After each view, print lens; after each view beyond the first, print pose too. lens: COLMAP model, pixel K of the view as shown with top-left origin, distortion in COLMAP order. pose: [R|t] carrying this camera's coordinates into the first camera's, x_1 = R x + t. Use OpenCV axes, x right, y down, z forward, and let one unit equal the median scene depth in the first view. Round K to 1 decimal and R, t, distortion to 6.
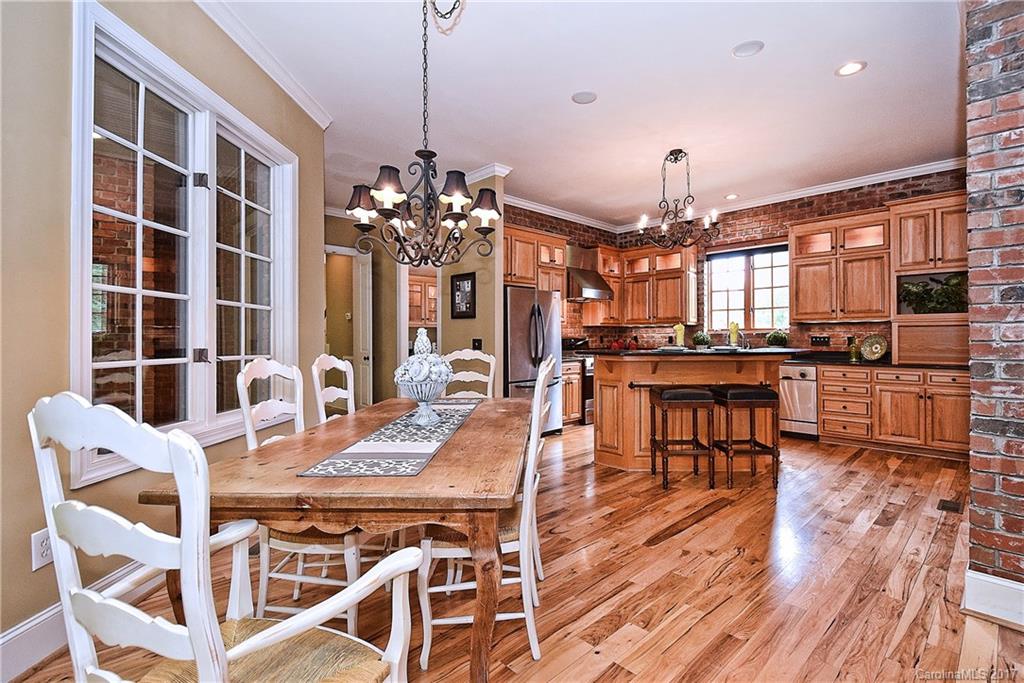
lens RADIAL K [[470.9, 0, 557.6], [0, 470.9, 335.0], [0, 0, 1]] dist [0.001405, 0.000029]
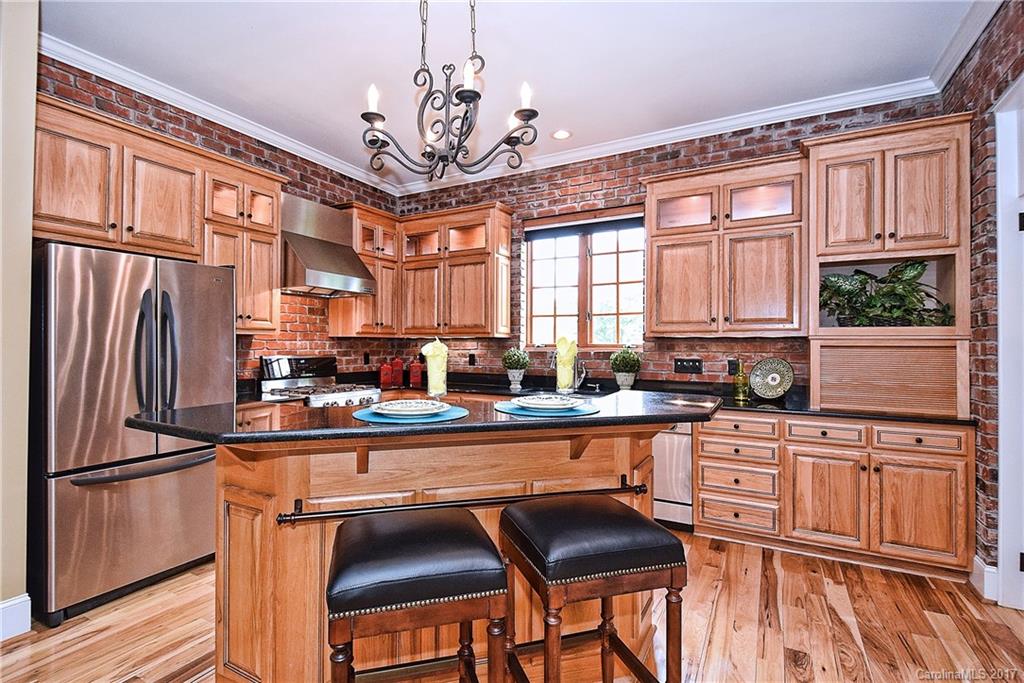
lens RADIAL K [[470.9, 0, 512.4], [0, 470.9, 341.3], [0, 0, 1]] dist [0.001405, 0.000029]
pose [[0.967791, 0.010657, 0.251528, 0.160380], [-0.009647, 0.999940, -0.005250, -0.015675], [-0.251569, 0.002655, 0.967836, 0.435735]]
